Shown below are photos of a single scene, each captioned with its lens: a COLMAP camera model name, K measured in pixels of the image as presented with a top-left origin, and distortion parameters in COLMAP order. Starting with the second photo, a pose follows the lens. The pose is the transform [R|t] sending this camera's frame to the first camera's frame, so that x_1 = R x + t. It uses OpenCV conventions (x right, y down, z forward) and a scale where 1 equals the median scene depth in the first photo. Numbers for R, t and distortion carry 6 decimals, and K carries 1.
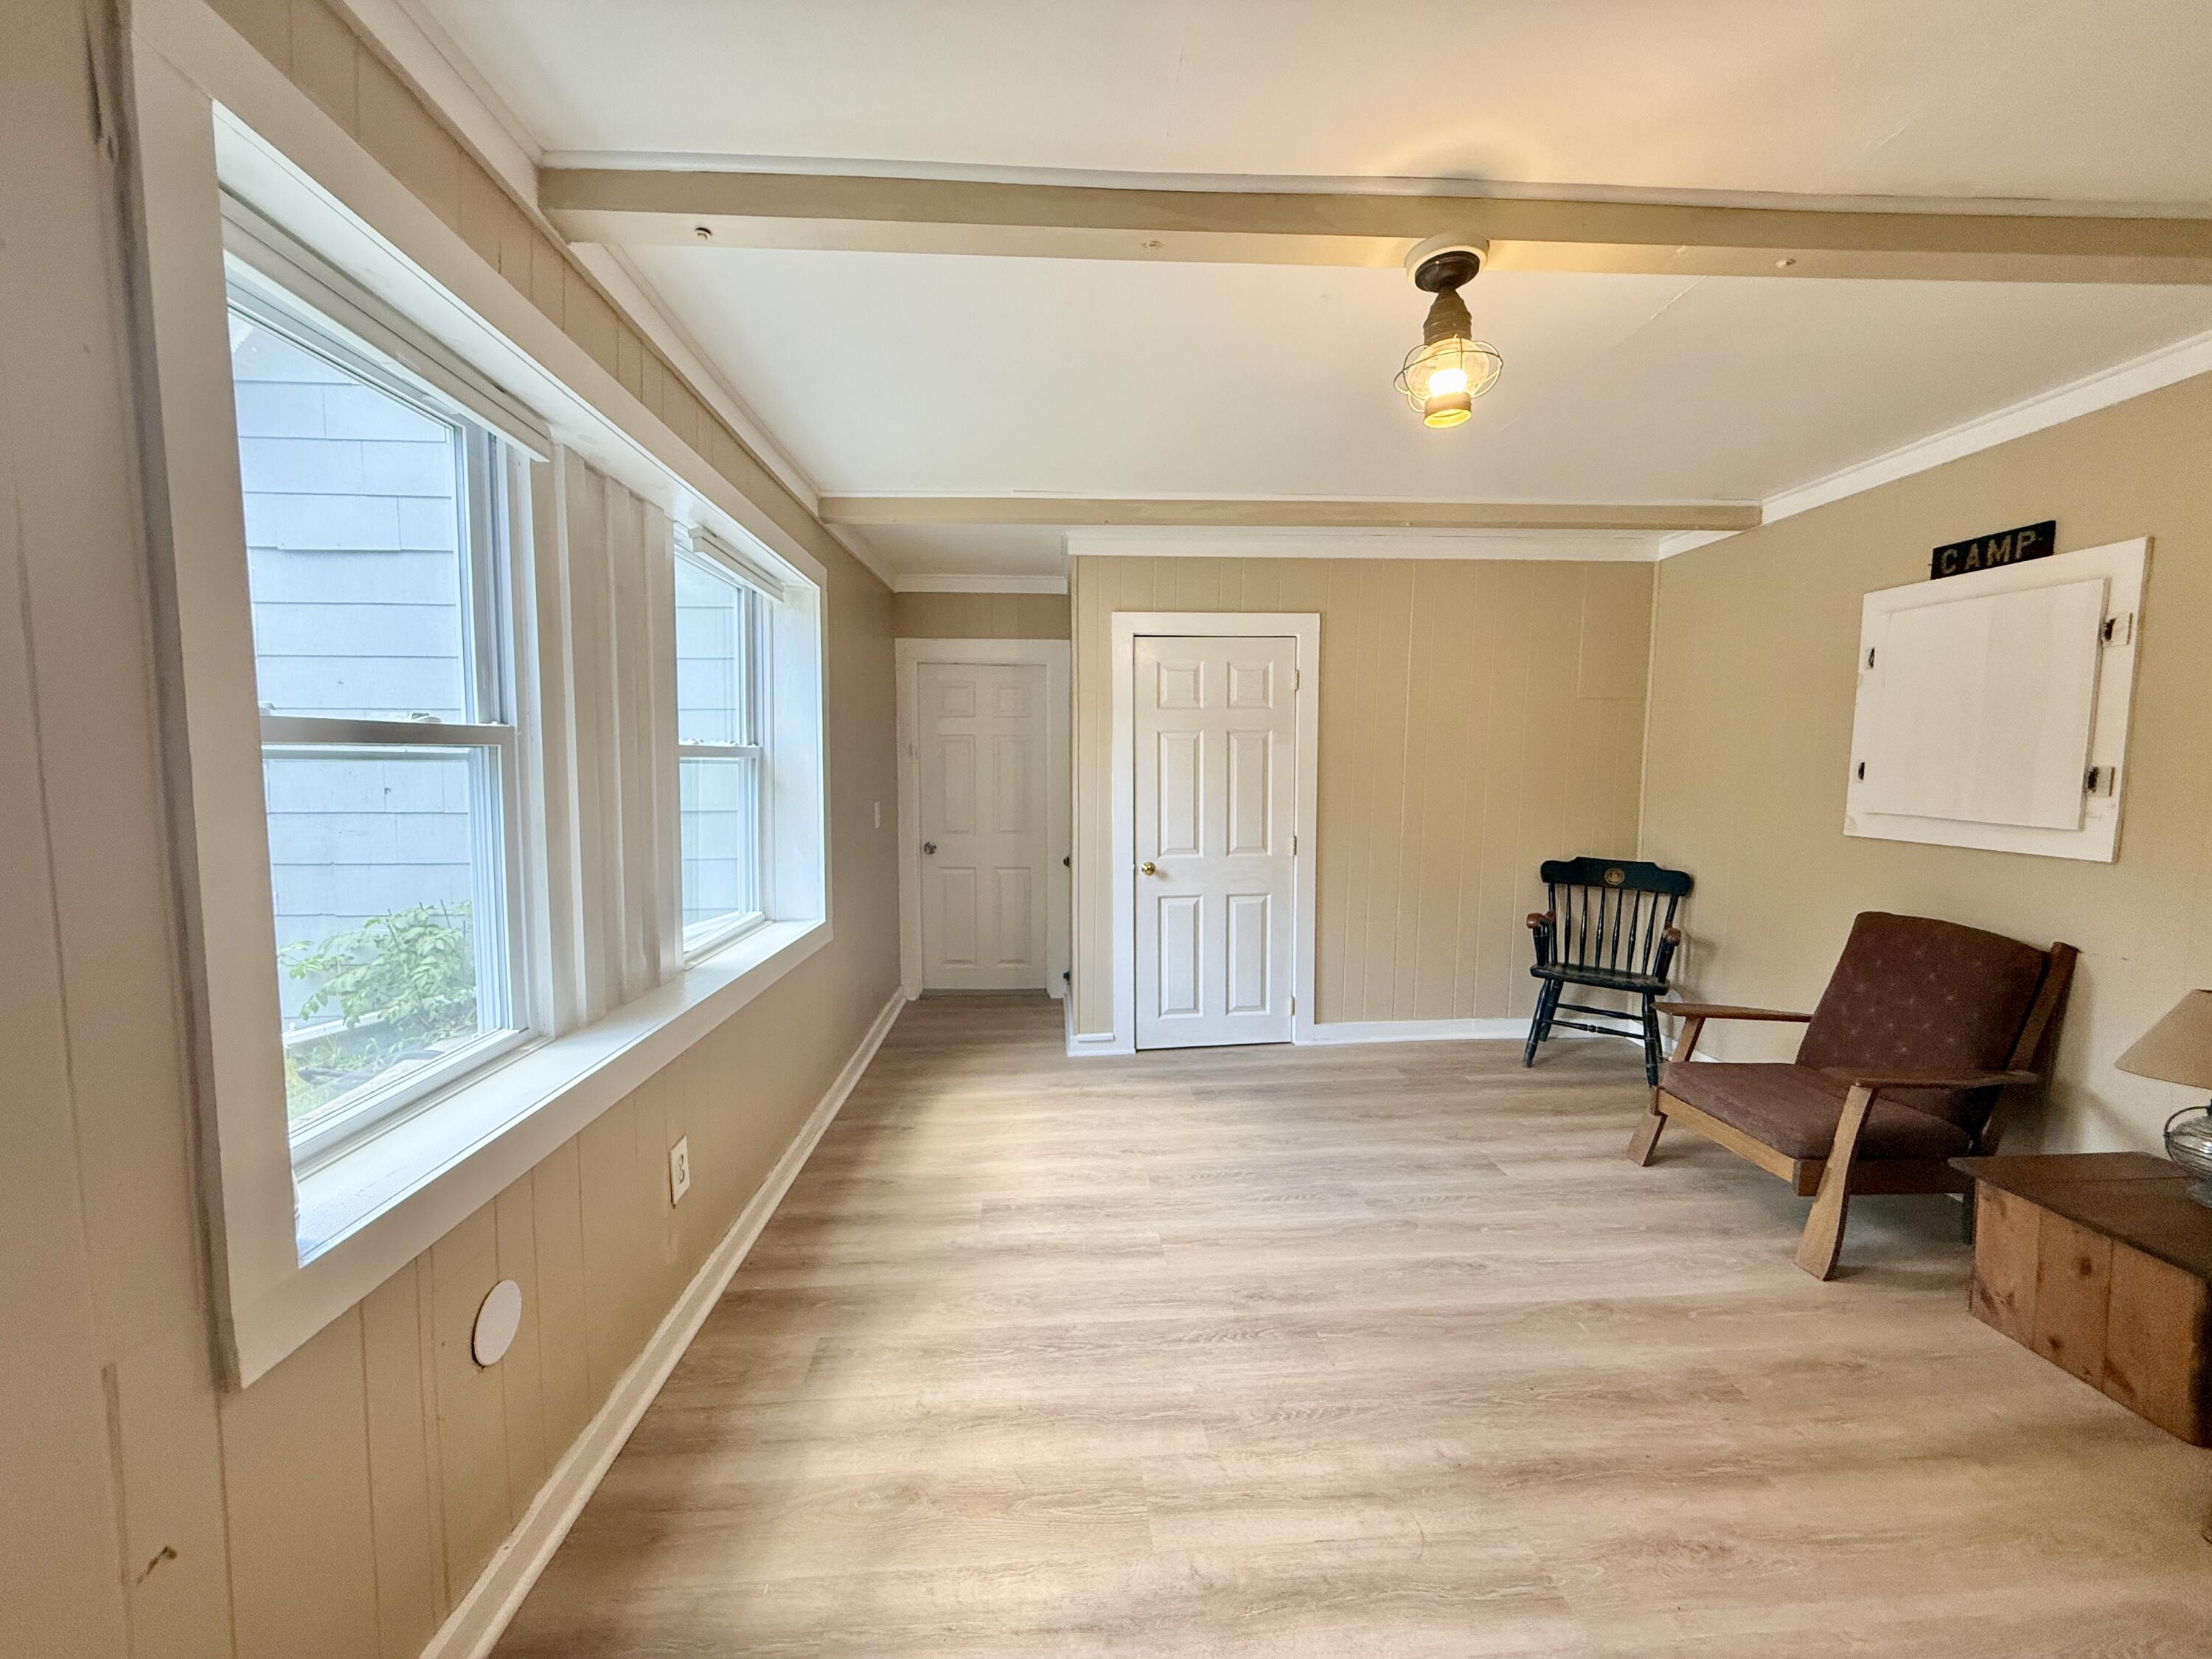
lens RADIAL K [[884.1, 0, 1102.5], [0, 884.1, 829.3], [0, 0, 1]] dist [-0.001858, 0.000575]
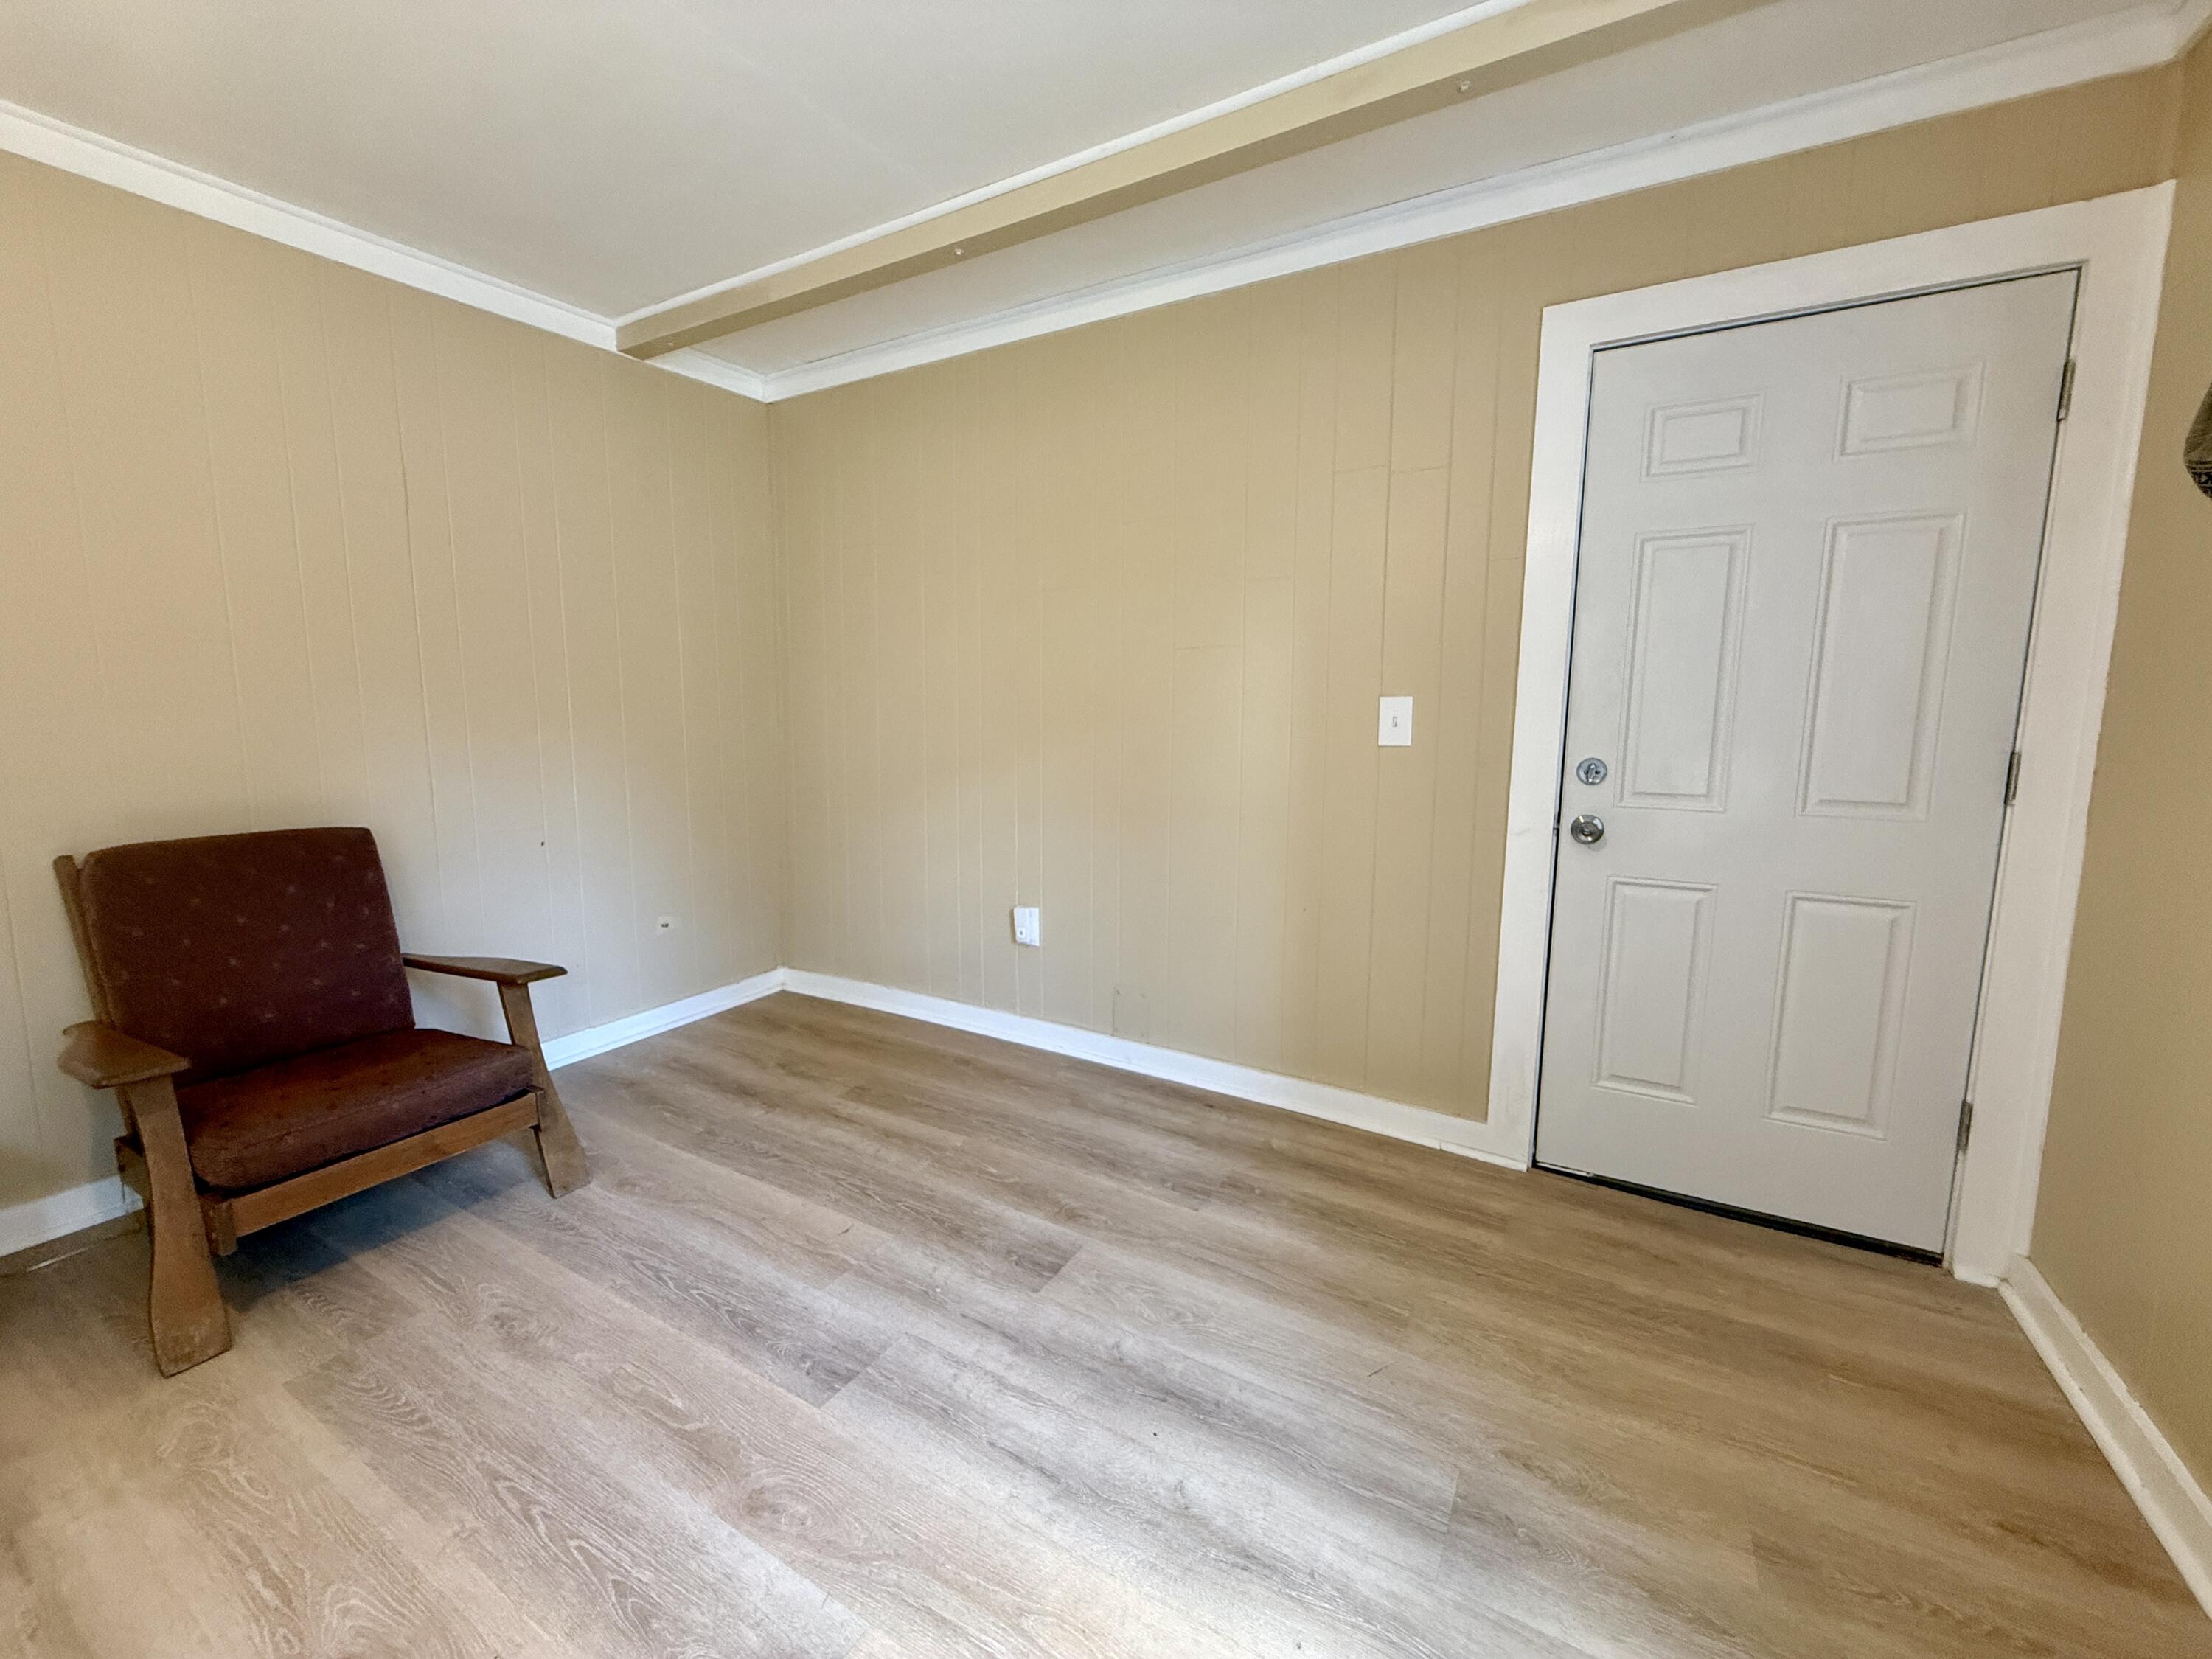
lens RADIAL K [[884.1, 0, 1105.7], [0, 884.1, 827.2], [0, 0, 1]] dist [-0.001858, 0.000575]
pose [[-0.829240, -0.073301, 0.554065, -0.087569], [0.035862, 0.982340, 0.183633, 0.019015], [-0.557741, 0.172146, -0.811967, 0.614317]]
